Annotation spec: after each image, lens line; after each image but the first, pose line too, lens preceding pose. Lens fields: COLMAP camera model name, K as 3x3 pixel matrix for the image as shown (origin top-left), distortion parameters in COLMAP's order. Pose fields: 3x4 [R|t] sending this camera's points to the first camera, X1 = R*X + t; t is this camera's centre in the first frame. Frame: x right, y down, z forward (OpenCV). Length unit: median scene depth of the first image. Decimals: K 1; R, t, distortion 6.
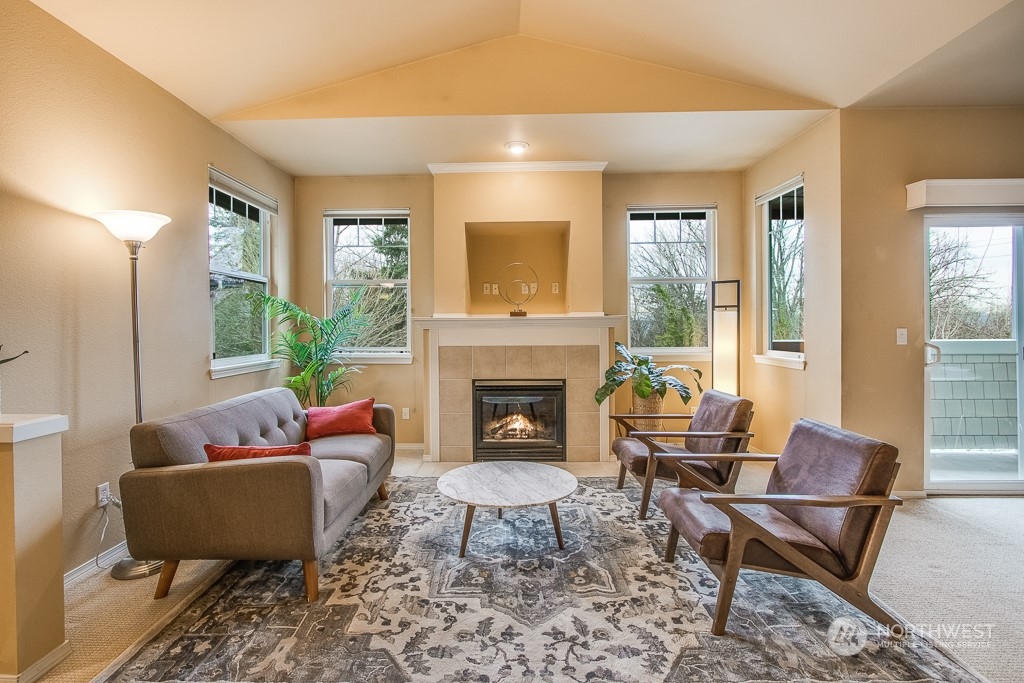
lens RADIAL K [[472.3, 0, 504.5], [0, 472.3, 328.4], [0, 0, 1]] dist [-0.014438, -0.000330]
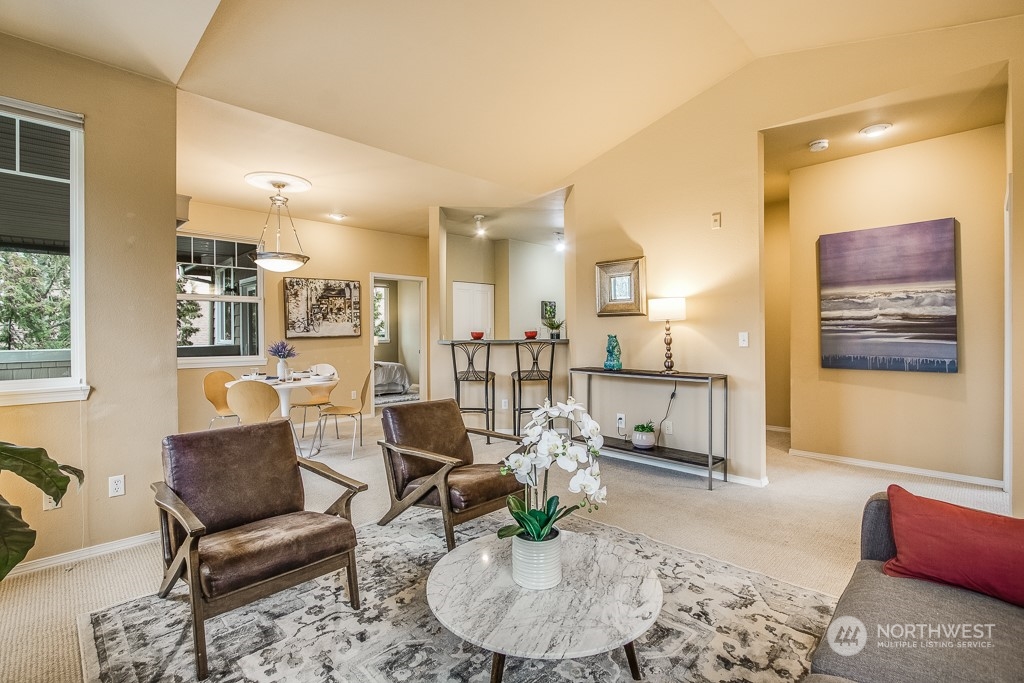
lens RADIAL K [[472.3, 0, 499.6], [0, 472.3, 334.5], [0, 0, 1]] dist [-0.014438, -0.000330]
pose [[-0.701373, 0.015732, 0.712621, -0.281866], [0.021075, 0.999777, -0.001330, 0.006056], [-0.712483, 0.014086, -0.701548, 1.046535]]
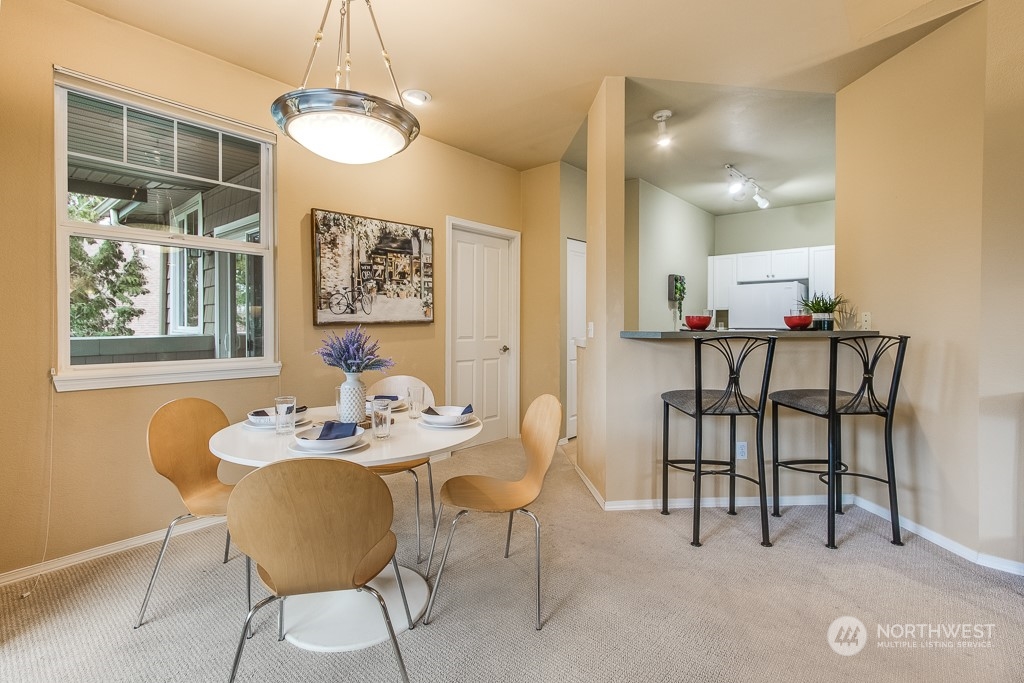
lens RADIAL K [[472.3, 0, 503.1], [0, 472.3, 327.6], [0, 0, 1]] dist [-0.014438, -0.000330]
pose [[-0.757512, 0.005199, 0.652801, 0.579719], [0.012005, 0.999910, 0.005967, 0.005828], [-0.652711, 0.012357, -0.757506, 0.857776]]
